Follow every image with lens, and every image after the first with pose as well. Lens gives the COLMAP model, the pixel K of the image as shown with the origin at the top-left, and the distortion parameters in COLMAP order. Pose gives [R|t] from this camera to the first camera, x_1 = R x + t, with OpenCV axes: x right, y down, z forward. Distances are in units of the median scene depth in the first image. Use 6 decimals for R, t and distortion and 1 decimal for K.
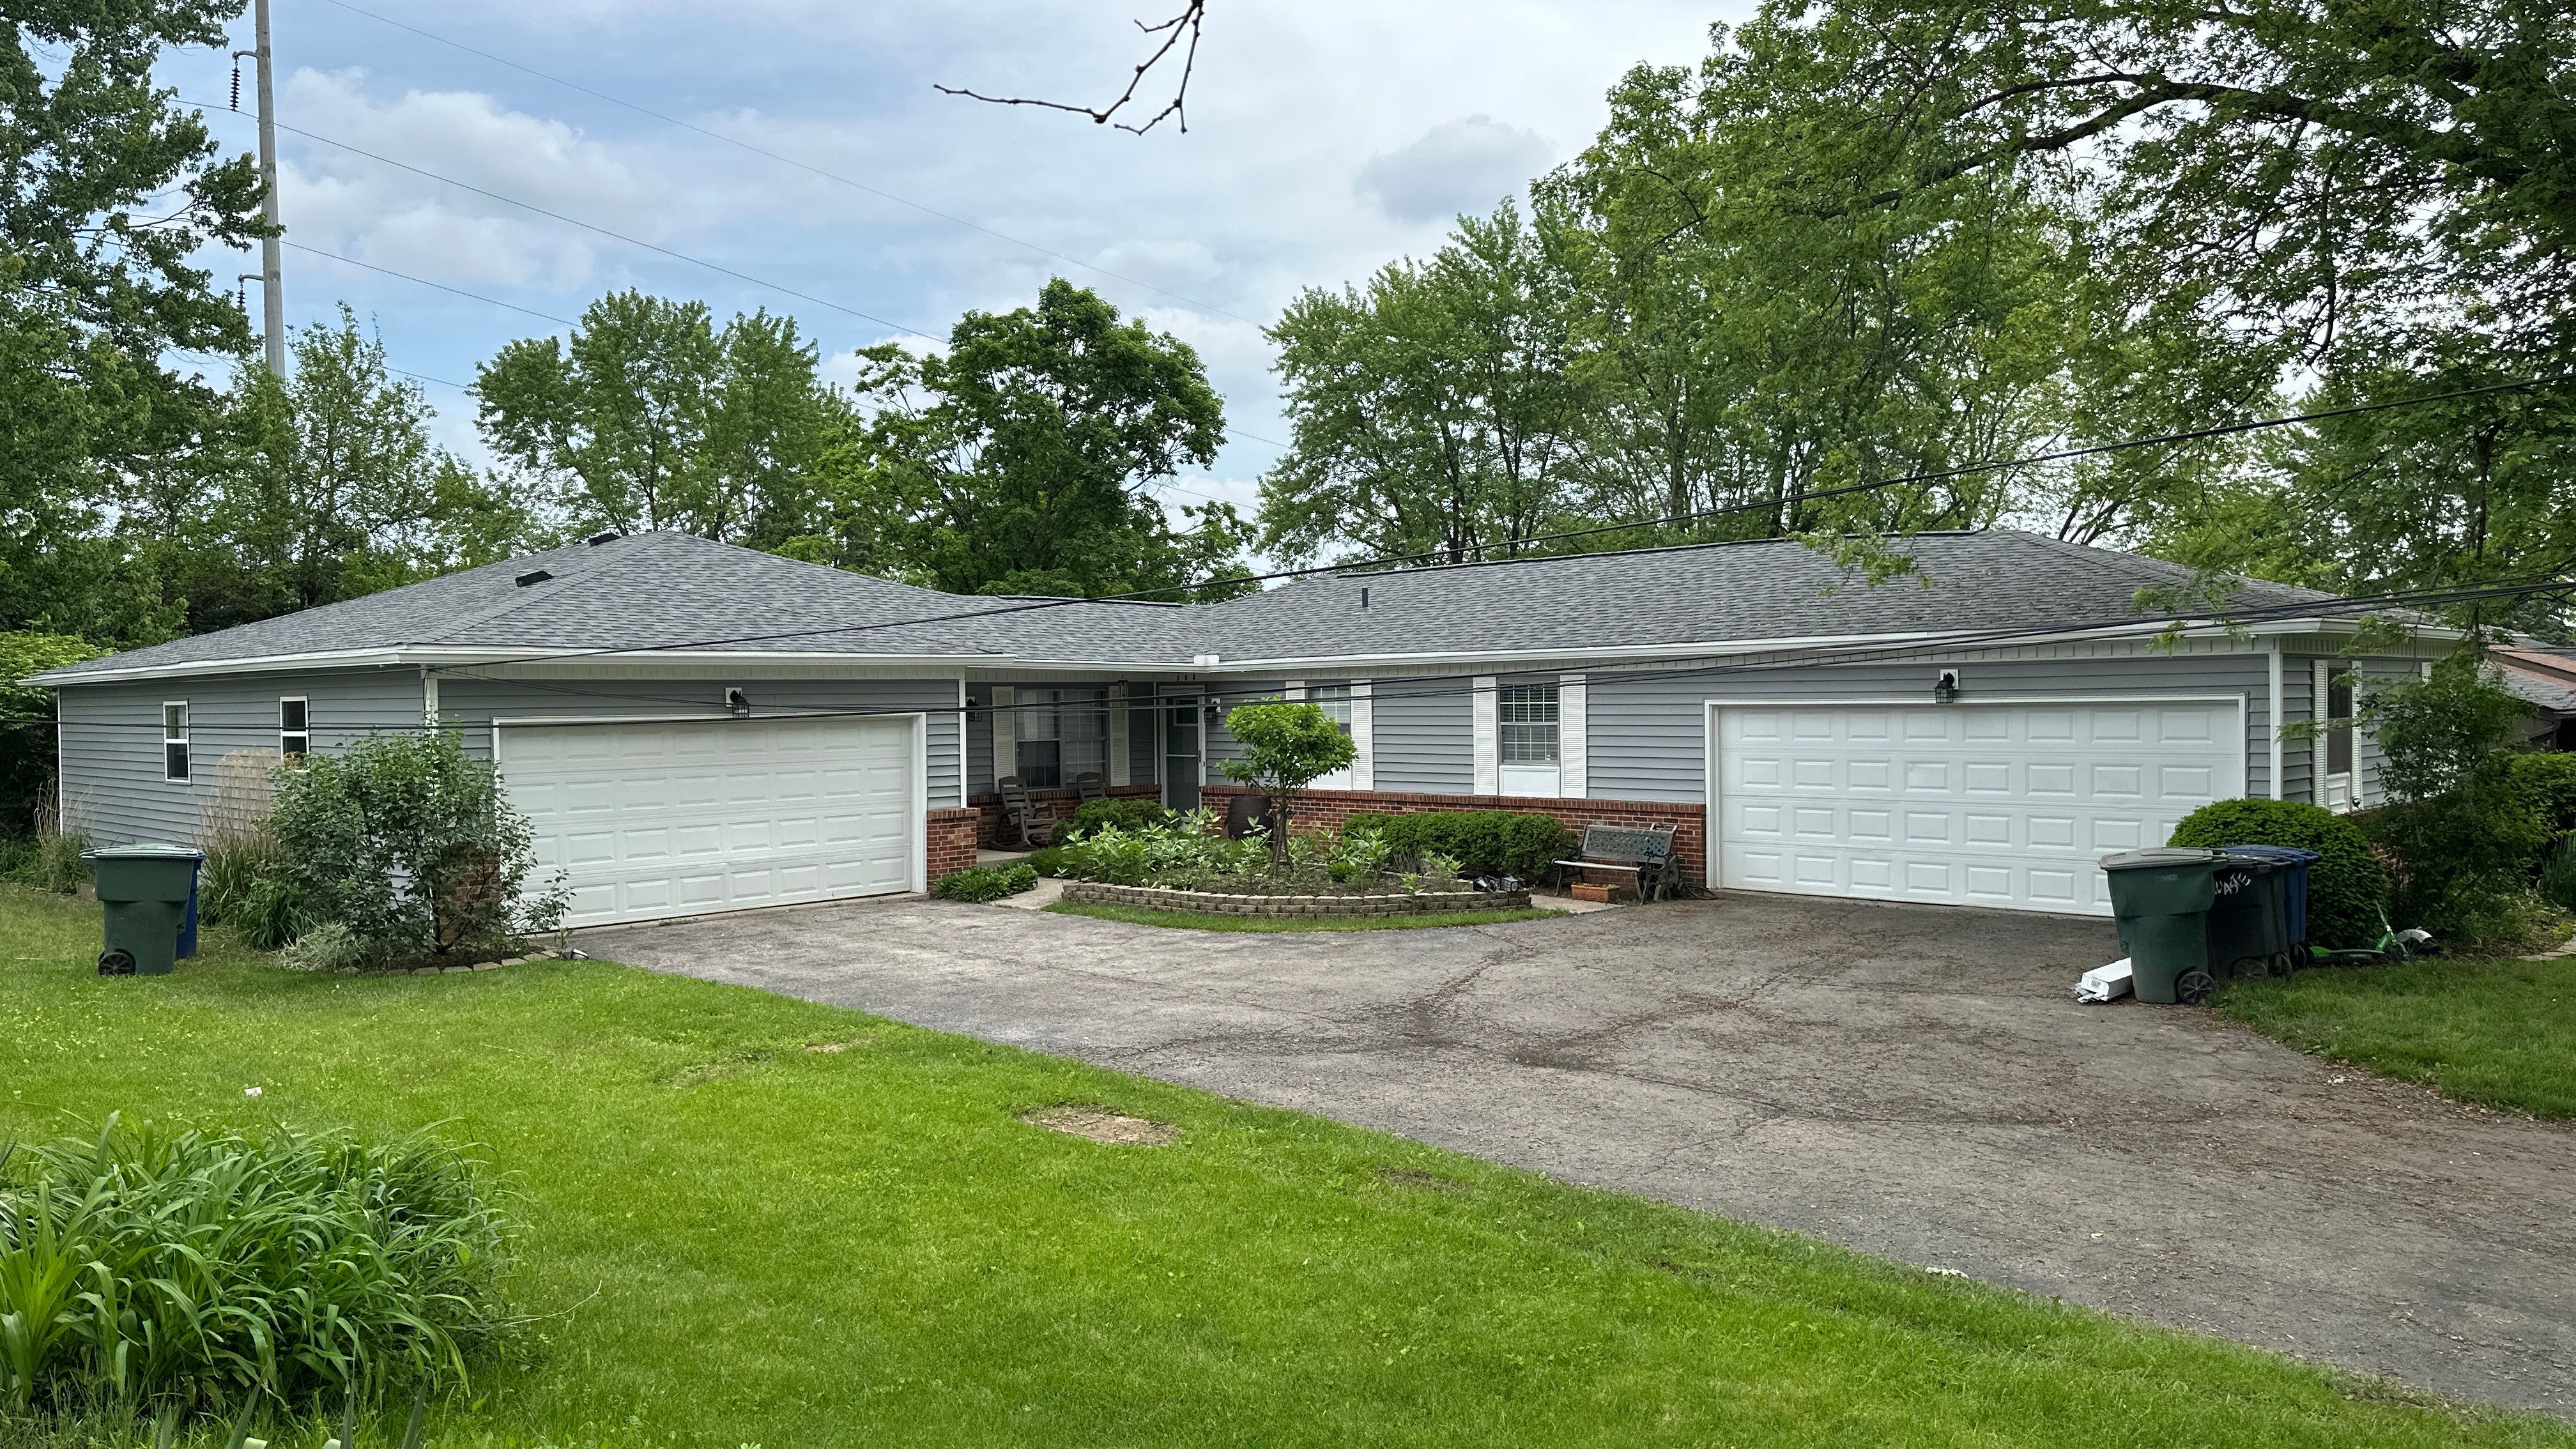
lens RADIAL K [[1916.1, 0, 1288.0], [0, 1916.1, 724.5], [0, 0, 1]] dist [0.174945, -0.328376]
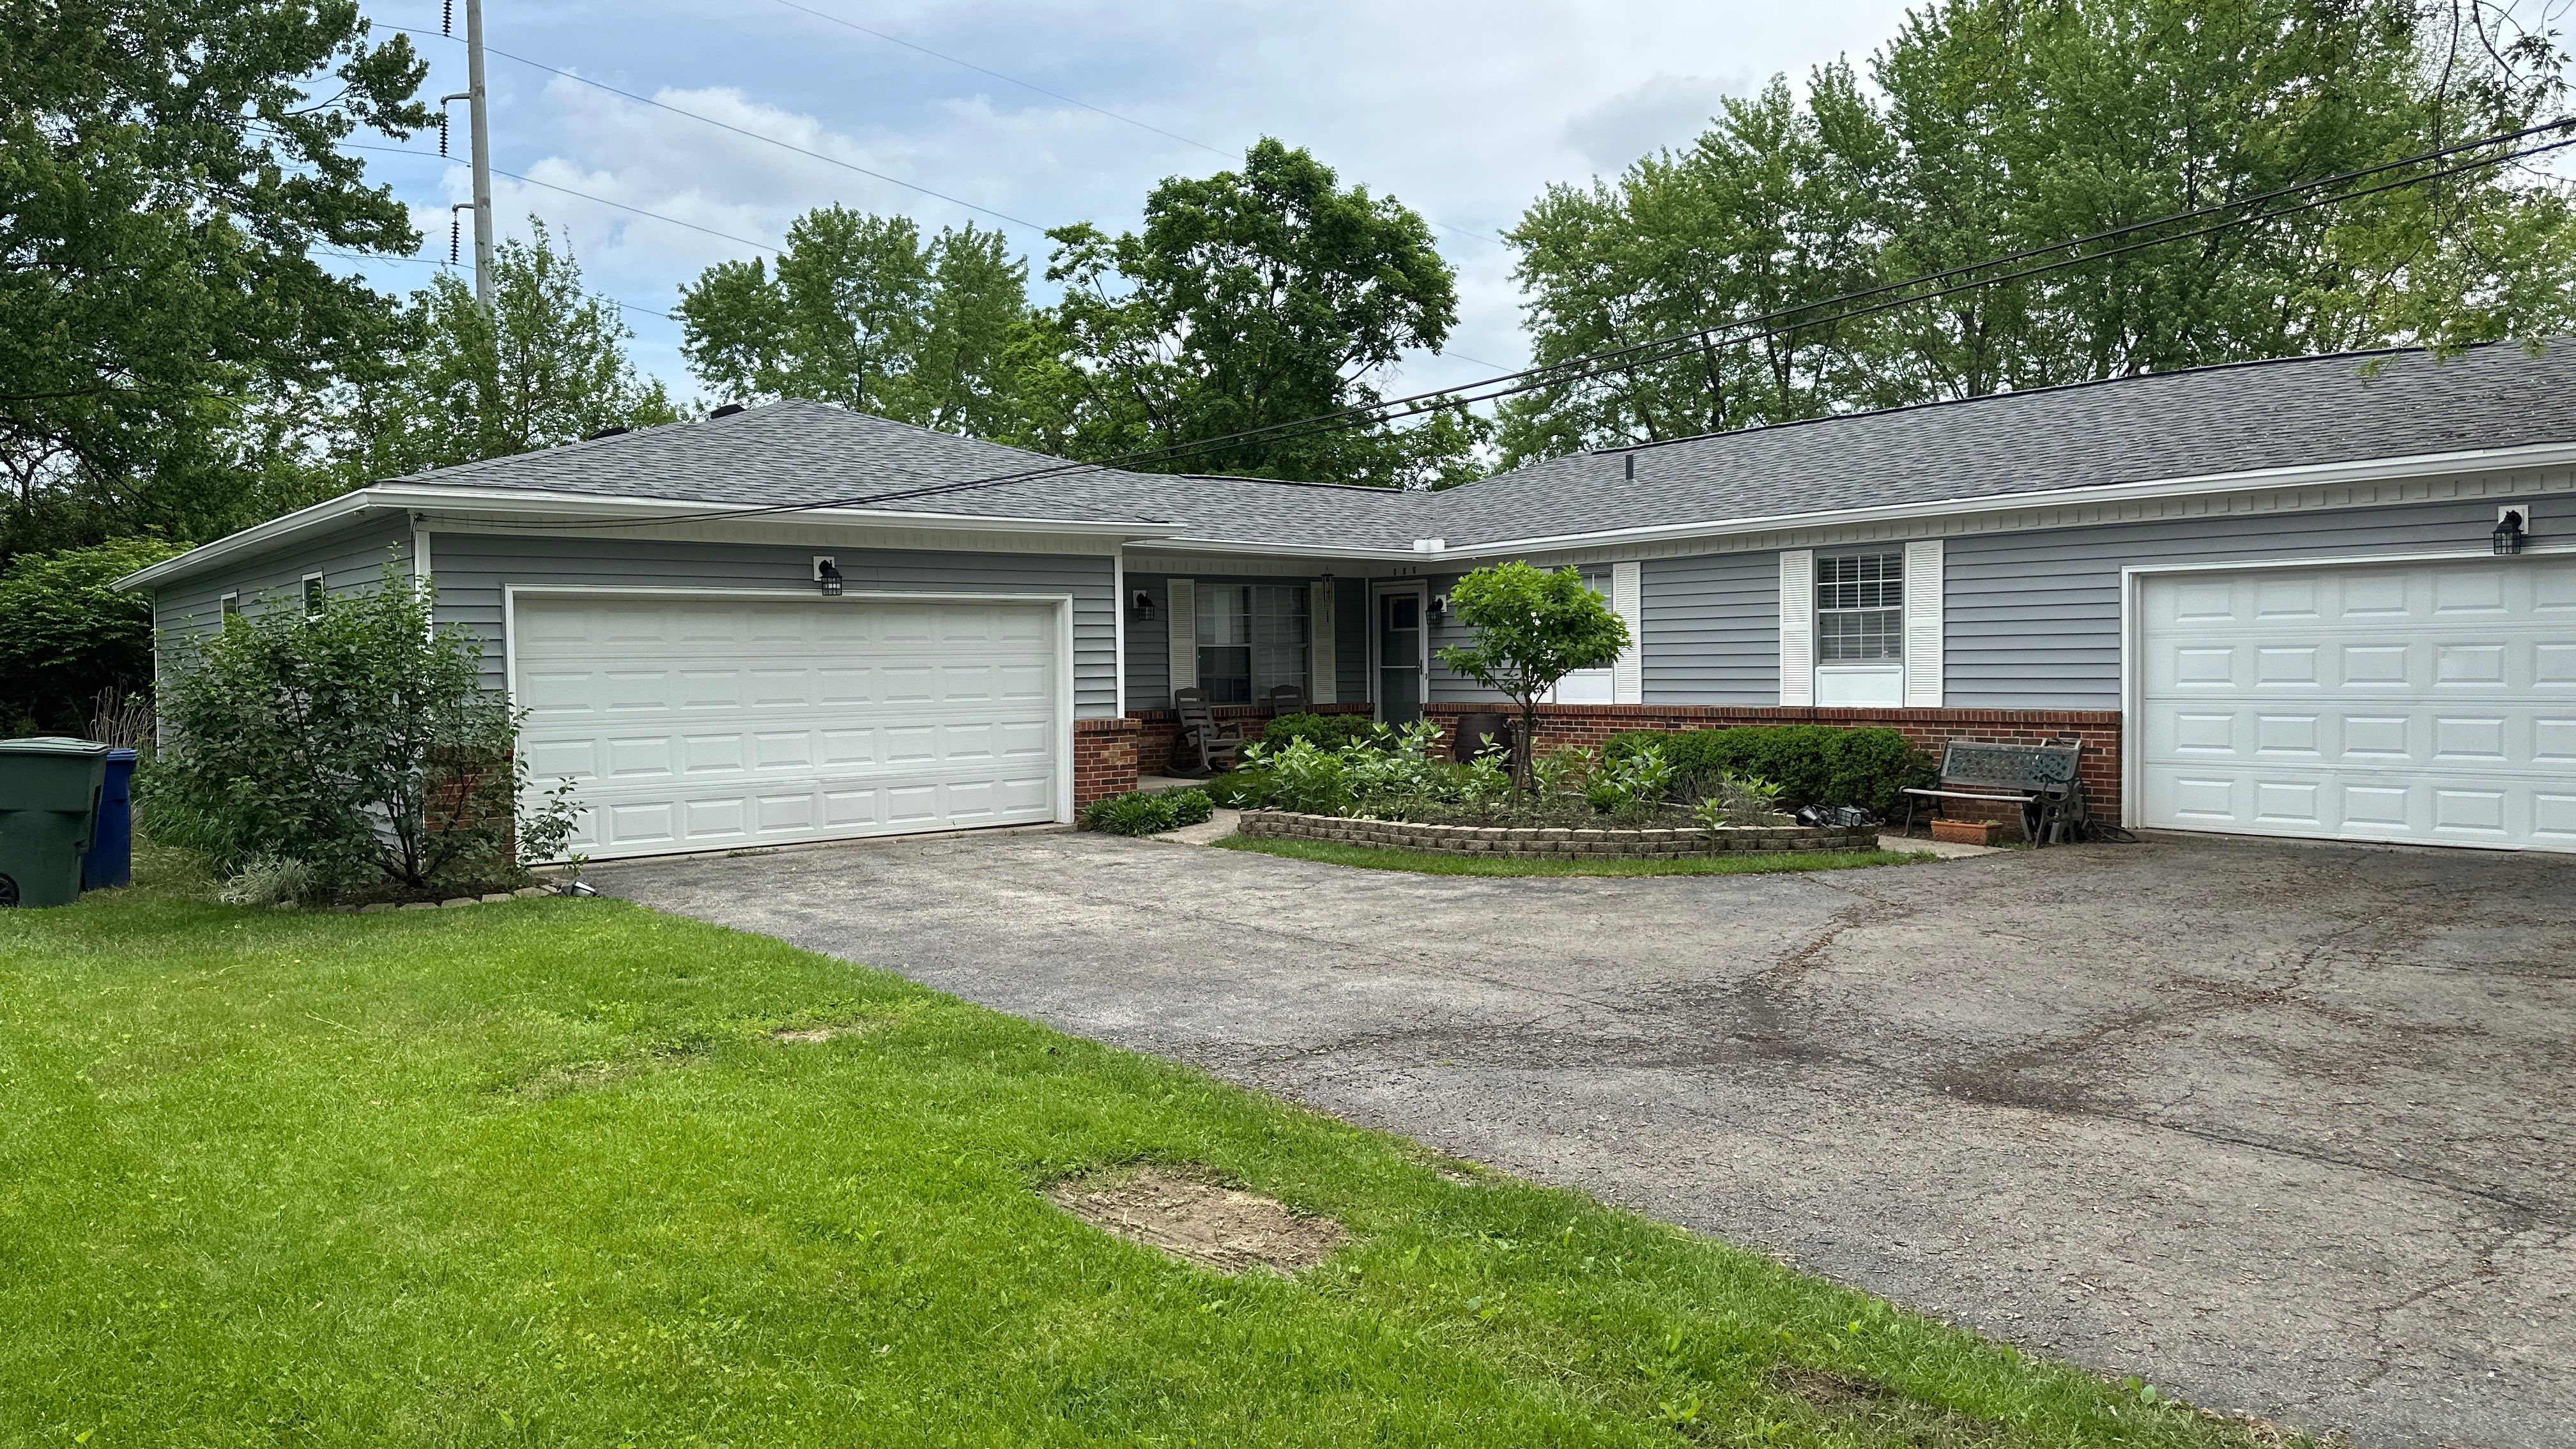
lens RADIAL K [[1916.1, 0, 1288.0], [0, 1916.1, 724.5], [0, 0, 1]] dist [0.174945, -0.328376]
pose [[0.992631, 0.003680, -0.121123, -0.004179], [-0.001182, 0.999785, 0.020694, 0.030930], [0.121173, -0.020398, 0.992422, 0.233442]]
